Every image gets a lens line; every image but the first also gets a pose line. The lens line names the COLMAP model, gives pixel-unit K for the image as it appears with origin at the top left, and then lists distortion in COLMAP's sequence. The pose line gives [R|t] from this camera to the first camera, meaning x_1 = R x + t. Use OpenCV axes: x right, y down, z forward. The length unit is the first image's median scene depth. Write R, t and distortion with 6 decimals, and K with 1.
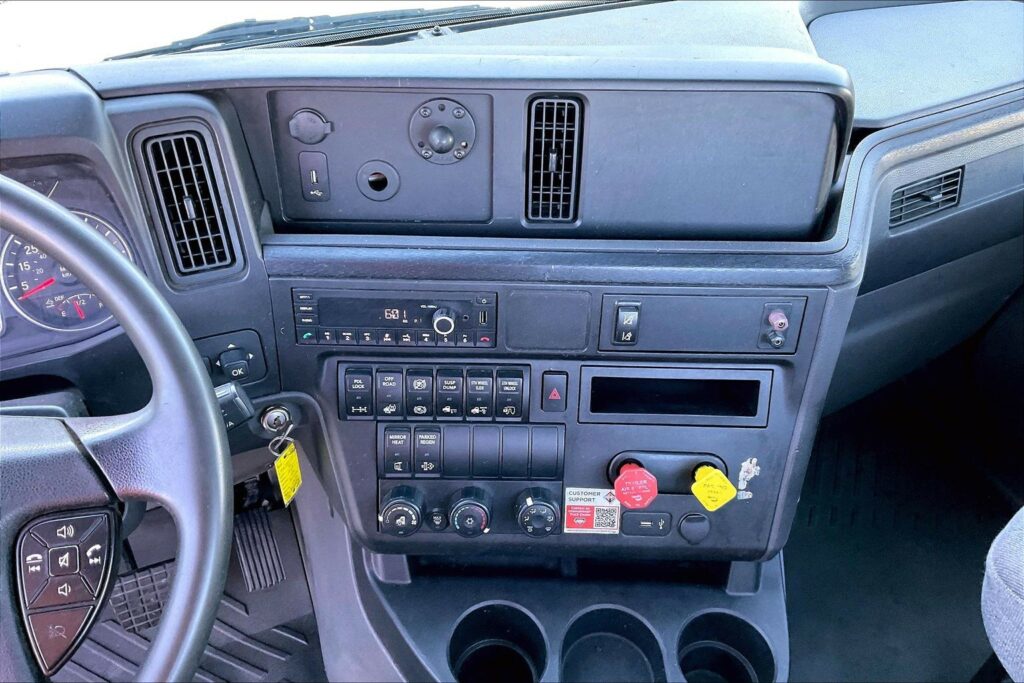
lens RADIAL K [[848.9, 0, 512.0], [0, 848.9, 341.5], [0, 0, 1]] dist [0.120856, -0.217129]
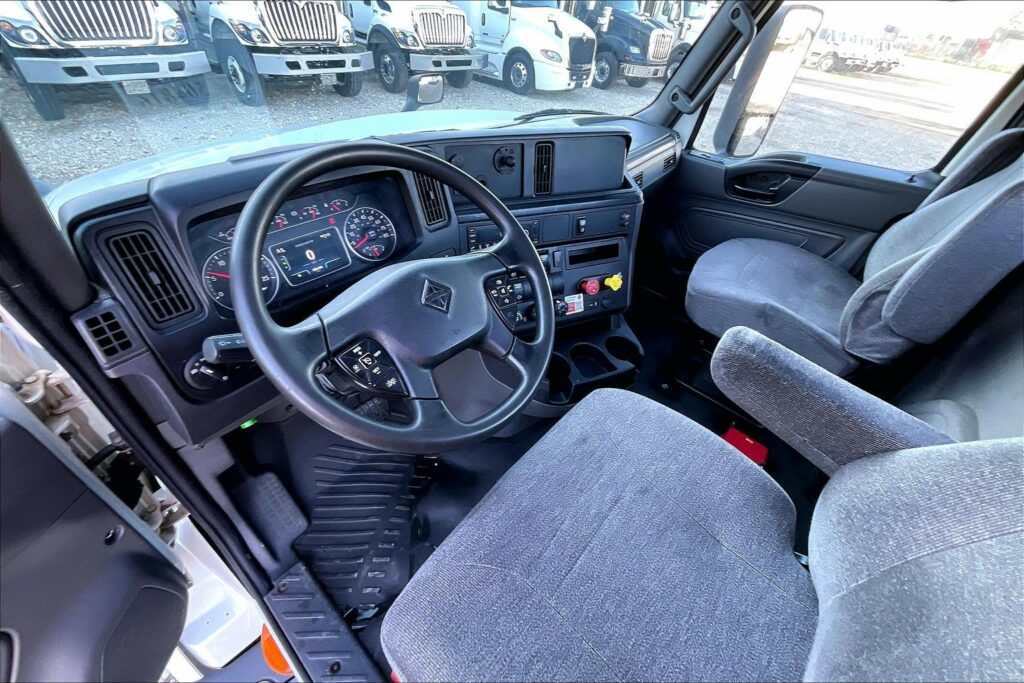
lens RADIAL K [[415.3, 0, 512.0], [0, 415.3, 341.5], [0, 0, 1]] dist [0.002605, 0.000236]
pose [[0.897387, -0.235386, 0.373215, -0.623229], [0.234641, 0.970889, 0.048149, 0.215067], [-0.373684, 0.044363, 0.926495, -0.130977]]
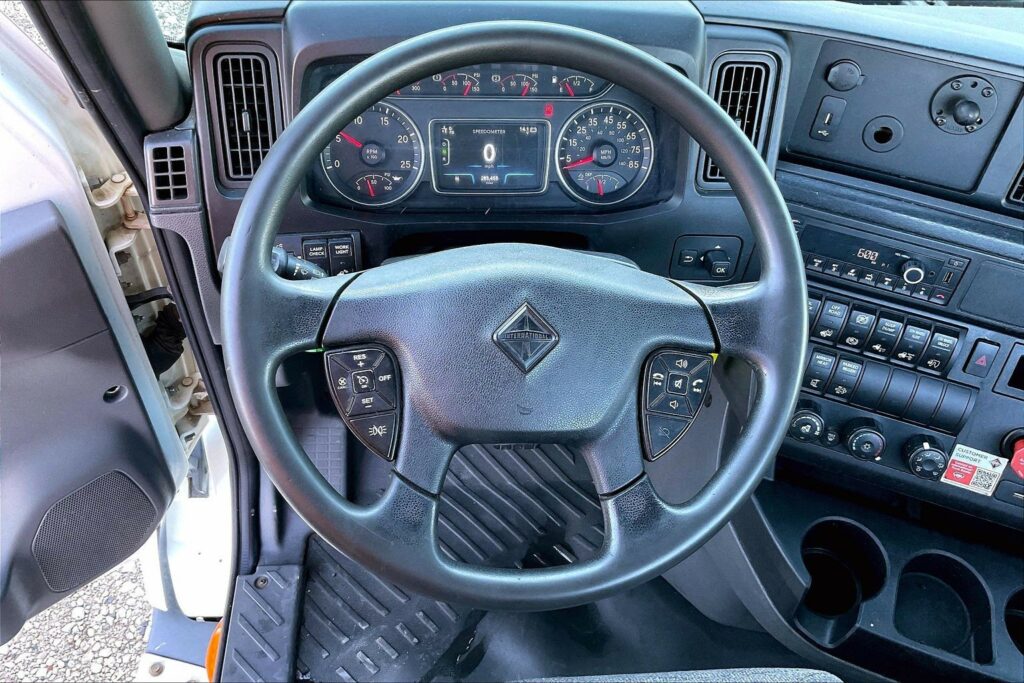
lens RADIAL K [[848.9, 0, 512.0], [0, 848.9, 341.5], [0, 0, 1]] dist [0.120856, -0.217129]
pose [[0.945621, 0.270636, -0.180438, -0.331623], [-0.252450, 0.960444, 0.117541, 0.060832], [0.205111, -0.065598, 0.976538, -0.214342]]
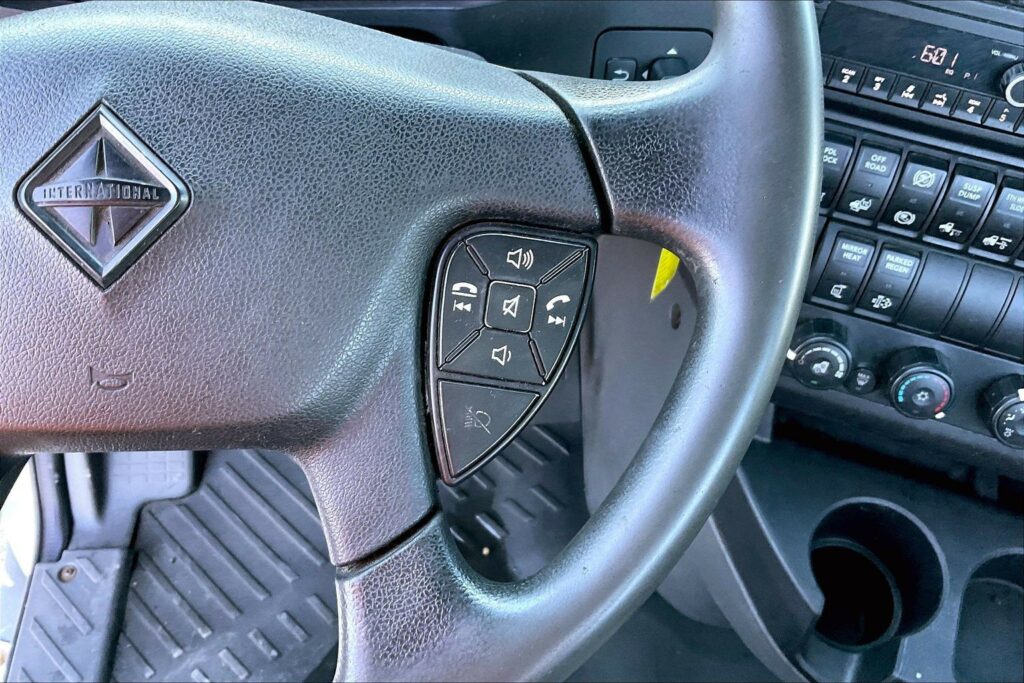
lens RADIAL K [[848.9, 0, 512.0], [0, 848.9, 341.5], [0, 0, 1]] dist [0.120856, -0.217129]
pose [[0.944782, 0.275447, -0.177527, -0.251473], [-0.232666, 0.945328, 0.228519, 0.089327], [0.230766, -0.174596, 0.957216, 0.276288]]
